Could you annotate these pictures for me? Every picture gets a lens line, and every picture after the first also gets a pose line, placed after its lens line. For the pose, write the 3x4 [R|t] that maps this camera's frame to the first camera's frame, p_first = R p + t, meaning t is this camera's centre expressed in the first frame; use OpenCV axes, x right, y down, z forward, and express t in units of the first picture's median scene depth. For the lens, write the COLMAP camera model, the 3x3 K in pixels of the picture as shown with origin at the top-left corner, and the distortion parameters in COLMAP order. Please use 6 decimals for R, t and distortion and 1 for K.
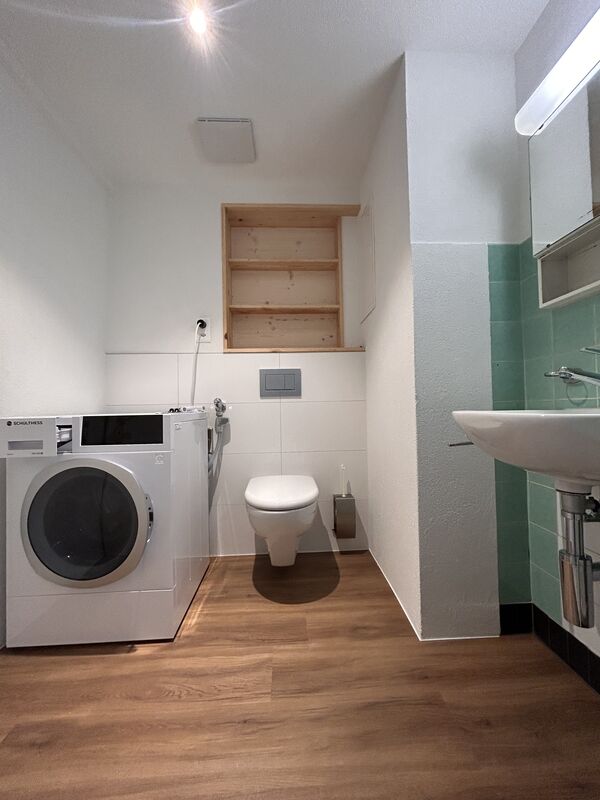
lens RADIAL K [[321.9, 0, 300.4], [0, 321.9, 400.9], [0, 0, 1]] dist [-0.001266, -0.000241]
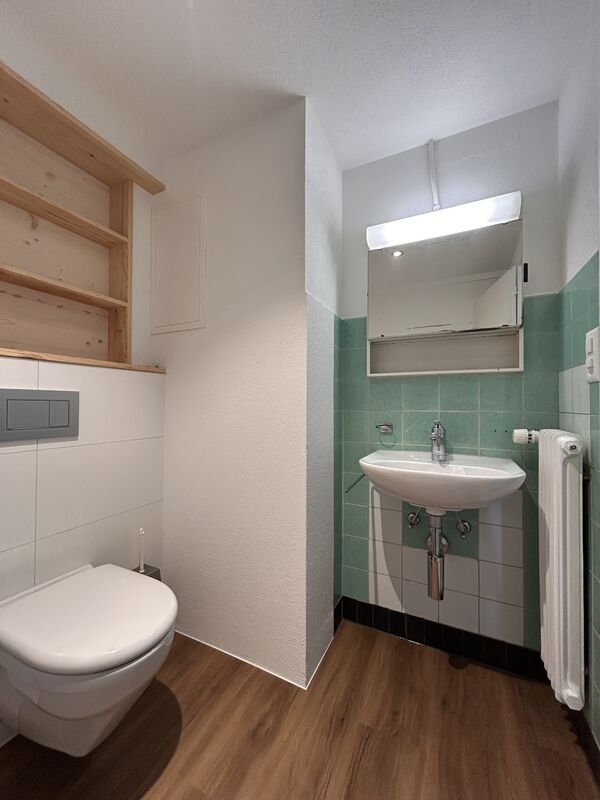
lens RADIAL K [[321.9, 0, 298.2], [0, 321.9, 400.8], [0, 0, 1]] dist [-0.001266, -0.000241]
pose [[0.475751, 0.032987, 0.878961, -0.473475], [-0.031062, 0.999303, -0.020690, -0.116326], [-0.879031, -0.017459, 0.476444, 0.478980]]
